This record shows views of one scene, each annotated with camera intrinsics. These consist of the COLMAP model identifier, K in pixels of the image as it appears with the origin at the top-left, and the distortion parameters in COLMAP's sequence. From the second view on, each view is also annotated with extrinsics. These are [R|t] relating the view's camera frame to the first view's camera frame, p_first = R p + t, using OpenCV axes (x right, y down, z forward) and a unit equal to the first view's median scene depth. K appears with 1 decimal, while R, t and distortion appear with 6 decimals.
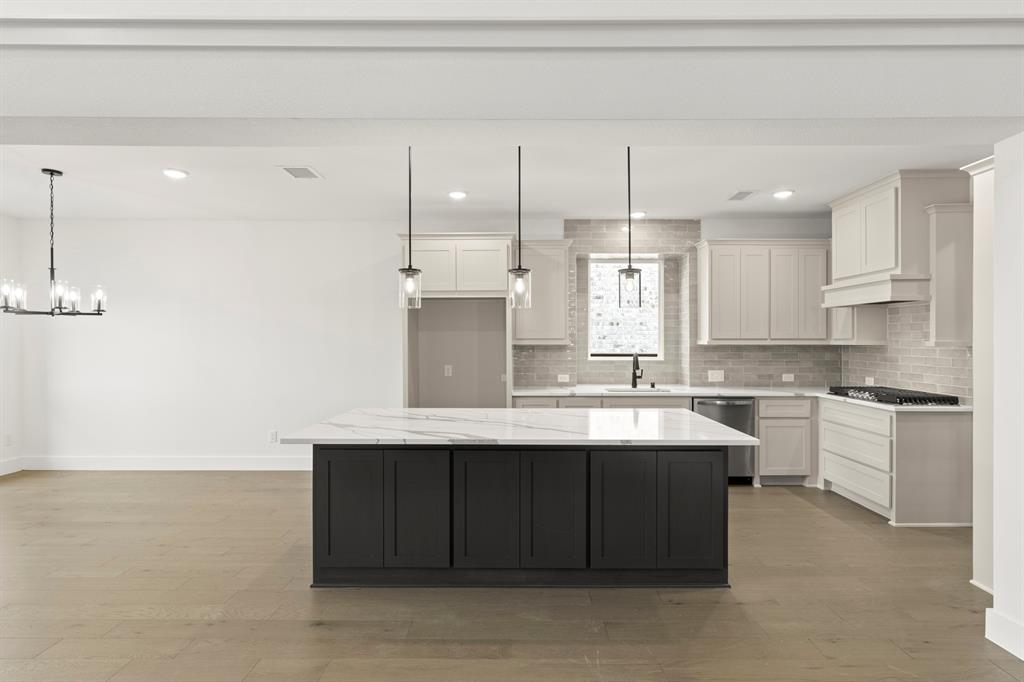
lens RADIAL K [[534.4, 0, 530.8], [0, 534.4, 342.7], [0, 0, 1]] dist [0.001544, 0.003038]
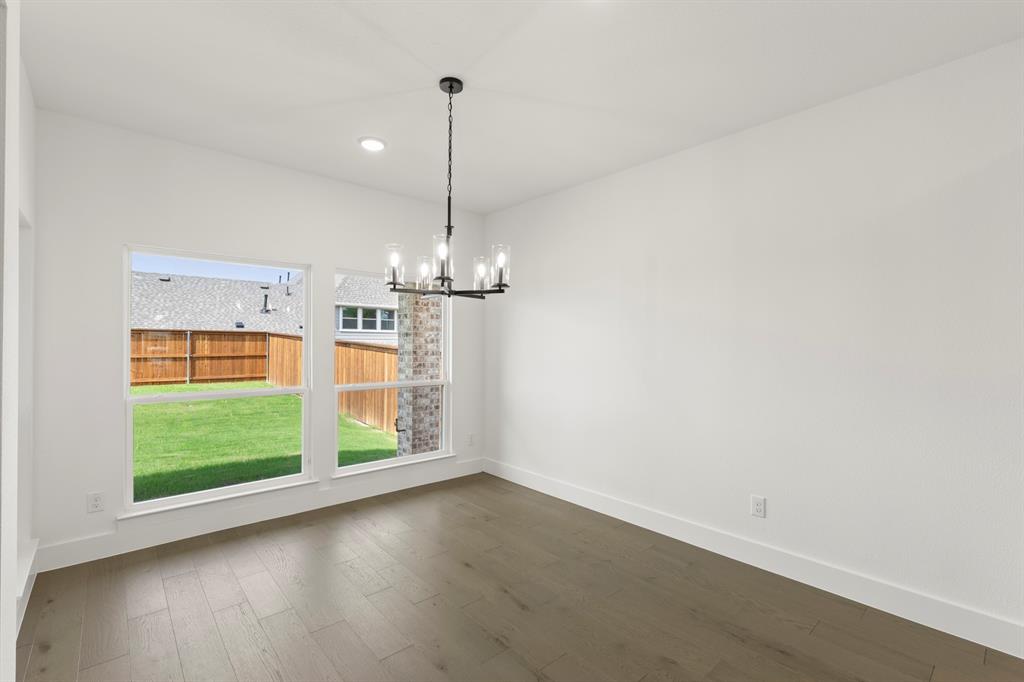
lens RADIAL K [[458.3, 0, 503.2], [0, 458.3, 338.1], [0, 0, 1]] dist [-0.003063, -0.000328]
pose [[0.651215, -0.007929, -0.758852, -0.330681], [-0.005978, 0.999861, -0.015578, 0.008760], [0.758870, 0.014681, 0.651077, 0.544932]]
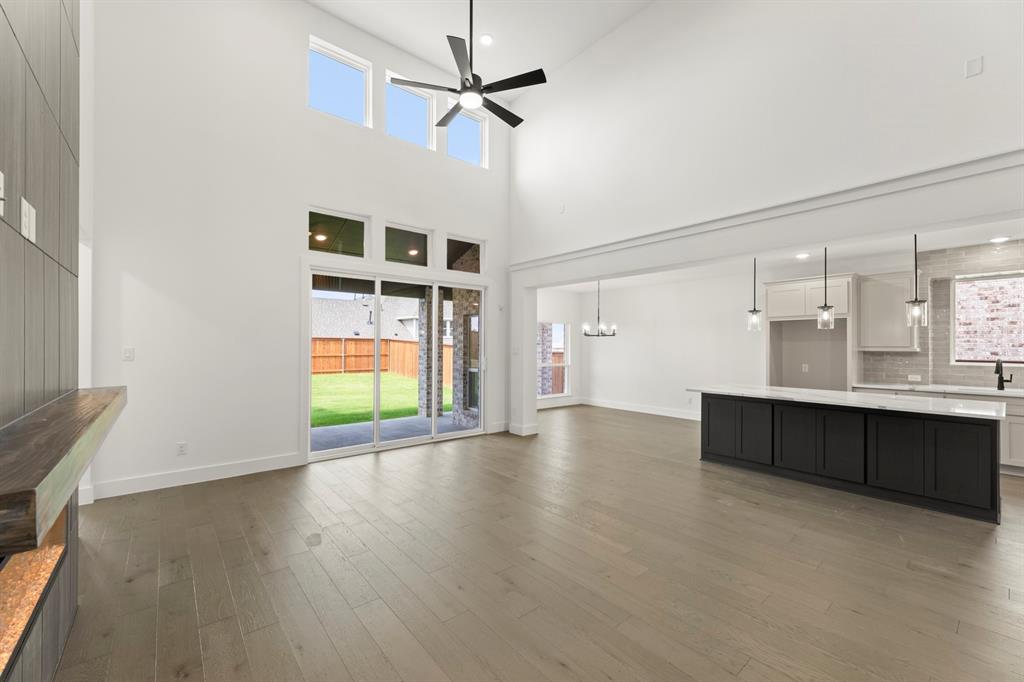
lens RADIAL K [[417.6, 0, 497.9], [0, 417.6, 344.5], [0, 0, 1]] dist [0.001589, -0.000076]
pose [[0.620701, 0.000081, -0.784047, 0.251063], [-0.007452, 0.999955, -0.005796, 0.000510], [0.784012, 0.009441, 0.620674, -0.431643]]
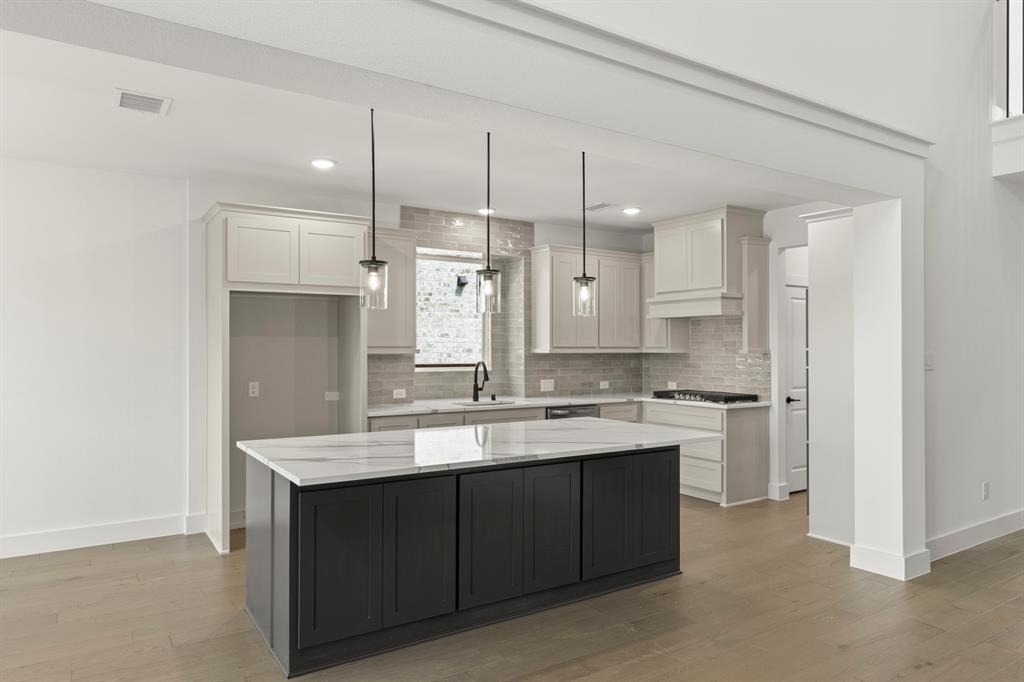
lens RADIAL K [[666.1, 0, 529.2], [0, 666.1, 339.5], [0, 0, 1]] dist [0.006309, -0.004425]
pose [[0.830577, 0.007572, 0.556852, -0.394175], [0.001809, 0.999866, -0.016294, -0.001330], [-0.556901, 0.014541, 0.830452, 0.017408]]
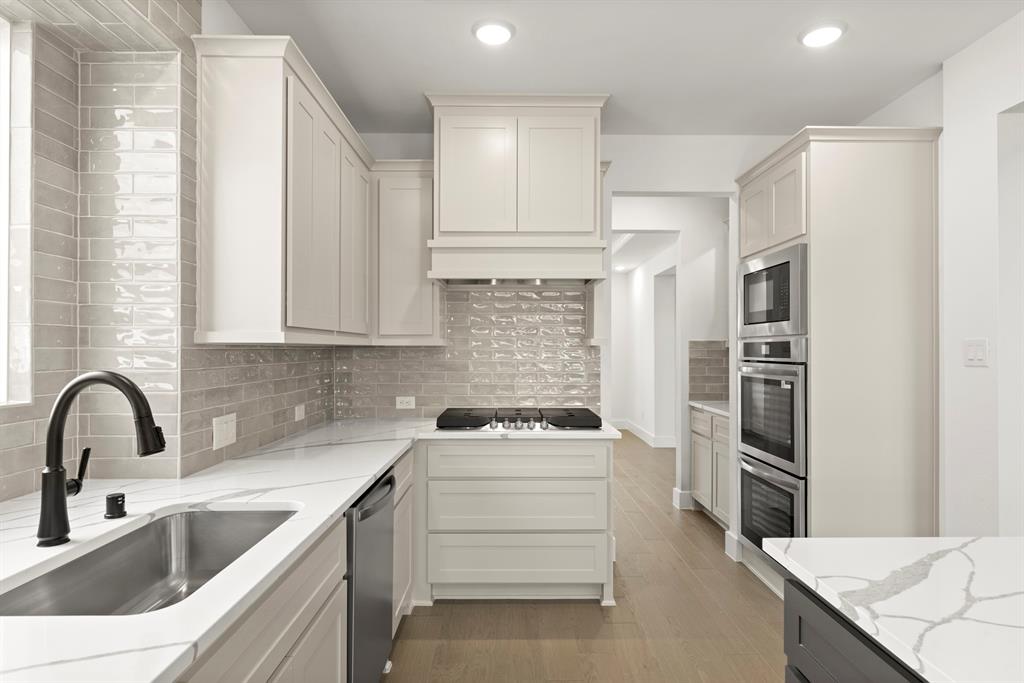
lens RADIAL K [[552.9, 0, 509.8], [0, 552.9, 344.2], [0, 0, 1]] dist [-0.003365, -0.000964]
pose [[-0.000261, 0.006853, 0.999976, -0.028723], [0.005283, 0.999963, -0.006852, 0.008018], [-0.999986, 0.005281, -0.000297, 0.902526]]
